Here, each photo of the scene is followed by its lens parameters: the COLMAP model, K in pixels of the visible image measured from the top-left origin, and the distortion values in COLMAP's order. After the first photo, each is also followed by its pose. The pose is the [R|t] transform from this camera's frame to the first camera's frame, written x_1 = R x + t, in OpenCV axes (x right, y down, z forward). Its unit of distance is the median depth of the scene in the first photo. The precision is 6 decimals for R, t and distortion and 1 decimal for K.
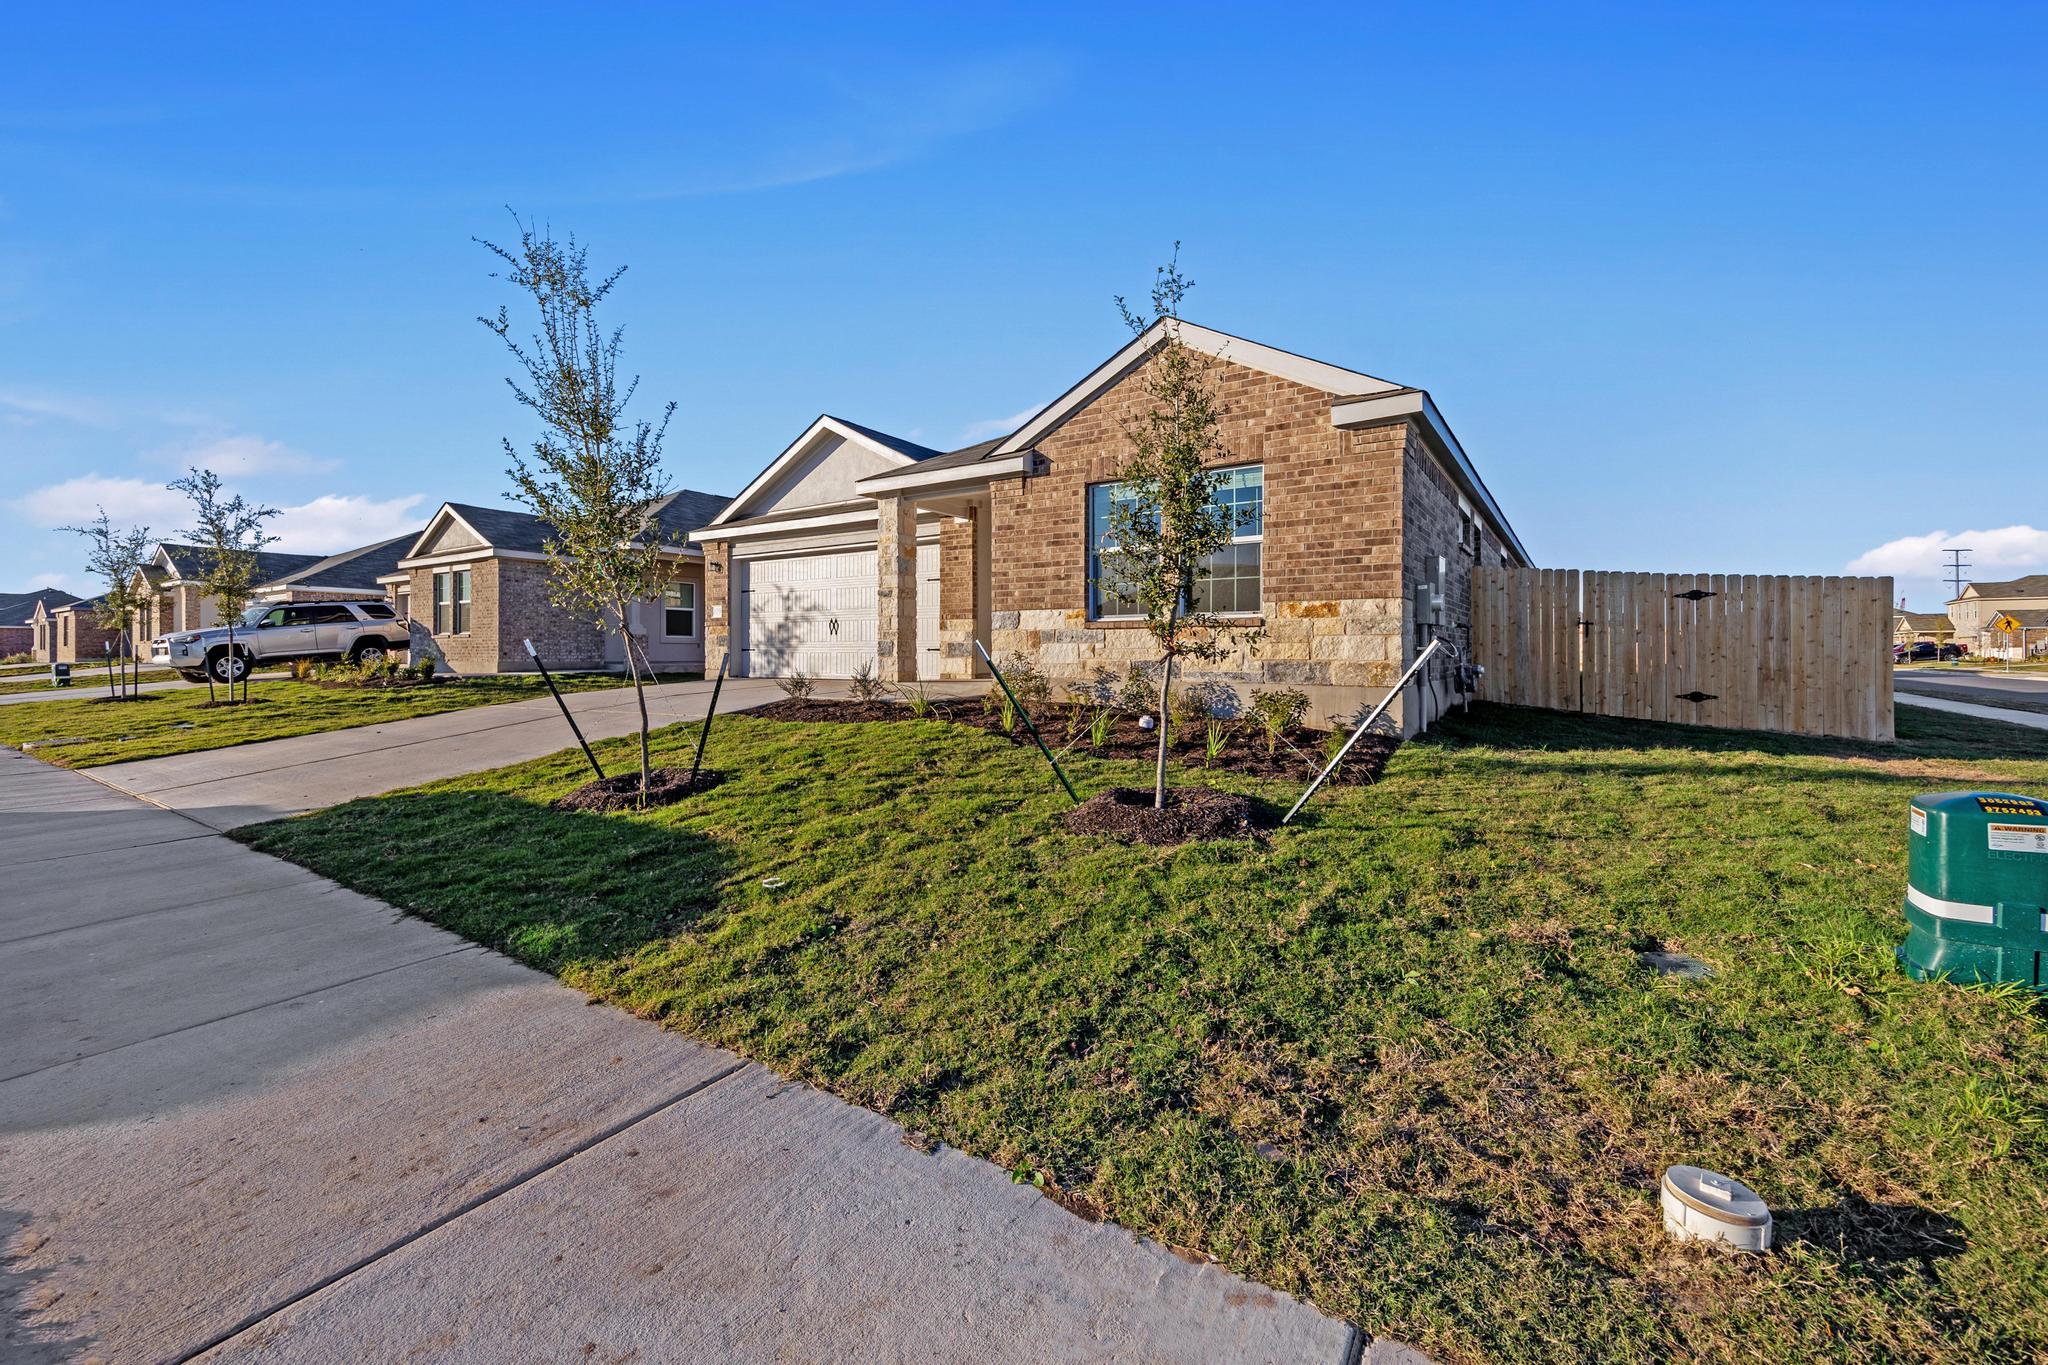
lens RADIAL K [[785.7, 0, 1062.0], [0, 785.7, 657.4], [0, 0, 1]] dist [0.009320, -0.000076]
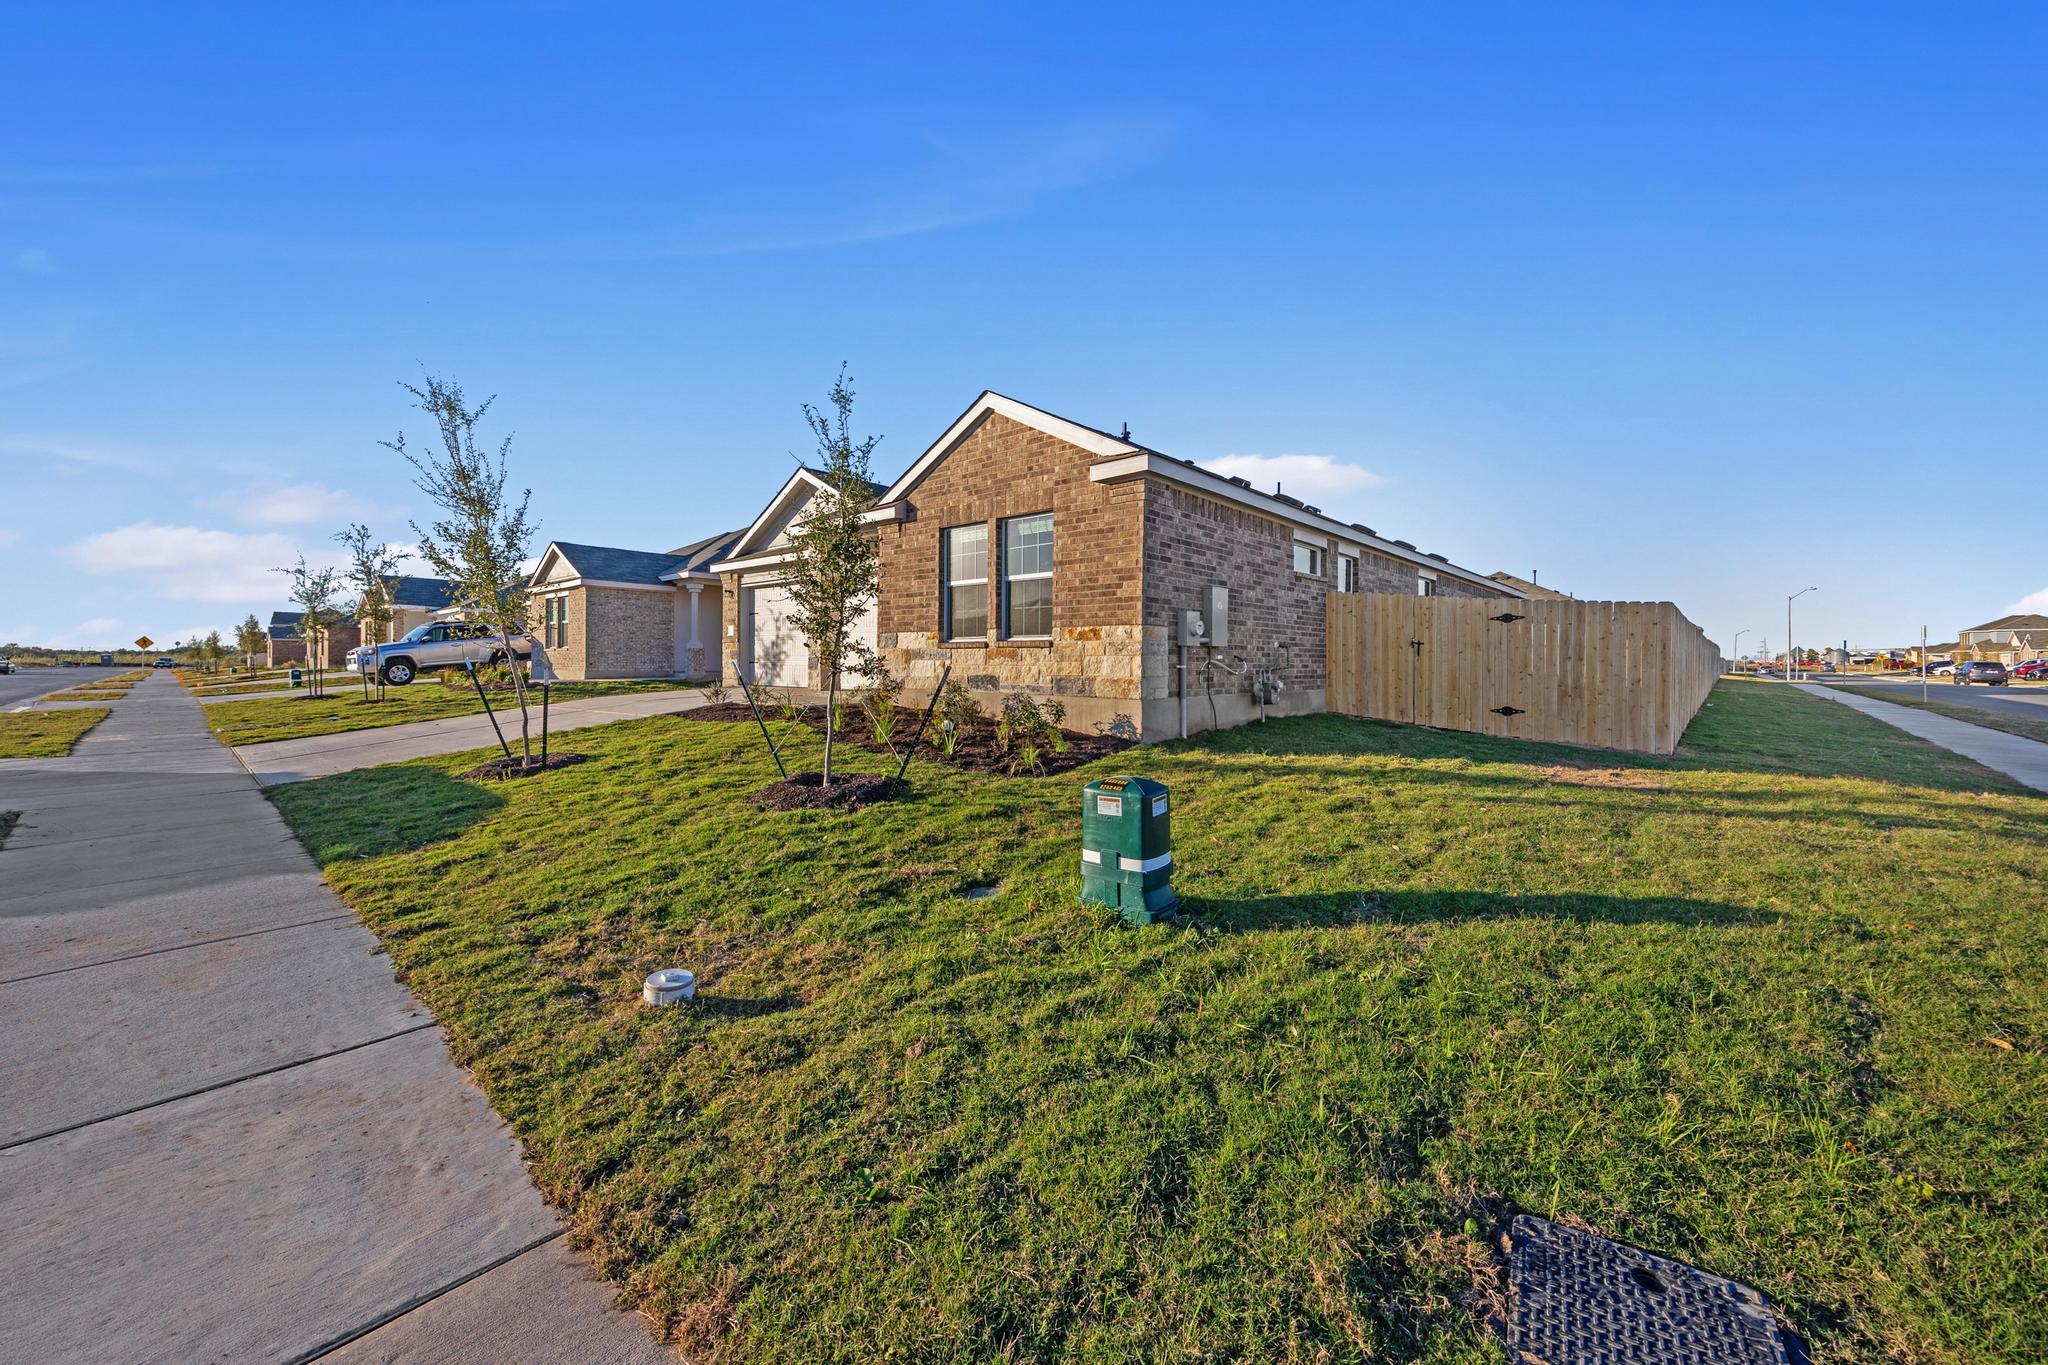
lens RADIAL K [[745.6, 0, 1069.4], [0, 745.6, 668.9], [0, 0, 1]] dist [-0.000419, 0.000033]
pose [[0.991479, 0.005778, -0.130142, 0.366814], [-0.005516, 0.999982, 0.002371, -0.008251], [0.130153, -0.001633, 0.991493, -0.107585]]
